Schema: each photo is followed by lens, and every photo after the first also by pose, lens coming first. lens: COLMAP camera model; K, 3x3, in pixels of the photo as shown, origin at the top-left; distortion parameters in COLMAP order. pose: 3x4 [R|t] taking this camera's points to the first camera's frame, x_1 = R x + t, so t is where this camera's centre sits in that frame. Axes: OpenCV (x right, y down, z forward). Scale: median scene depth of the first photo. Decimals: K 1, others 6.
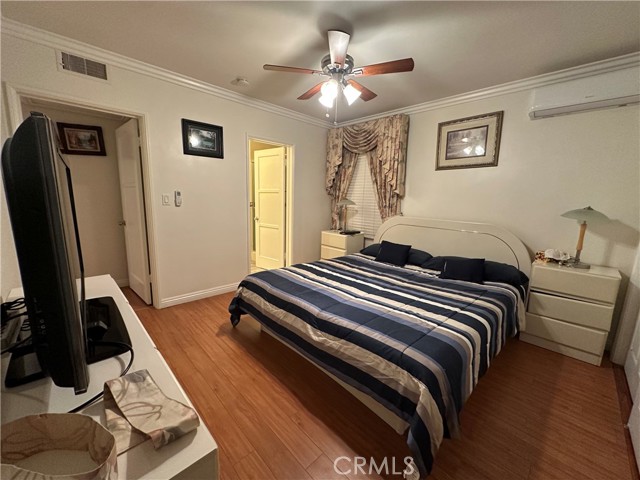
lens RADIAL K [[256.3, 0, 320.6], [0, 256.3, 239.8], [0, 0, 1]] dist [-0.001558, 0.000090]
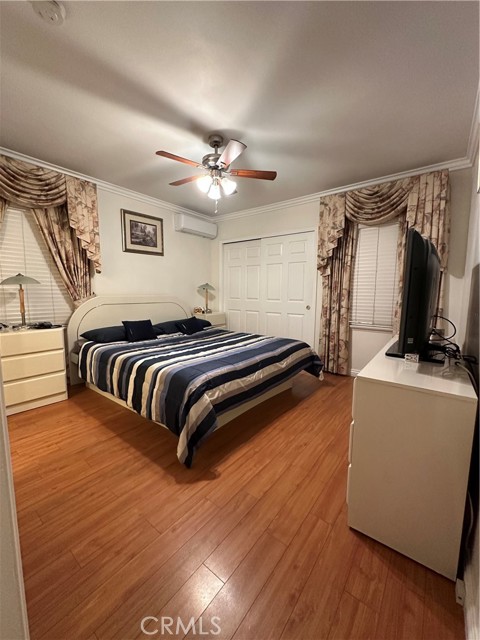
lens RADIAL K [[256.3, 0, 238.9], [0, 256.3, 319.6], [0, 0, 1]] dist [-0.001558, 0.000090]
pose [[-0.128244, -0.137651, 0.982144, -0.778854], [0.149328, 0.976350, 0.156337, -0.092077], [-0.980436, 0.166711, -0.104656, 0.731369]]
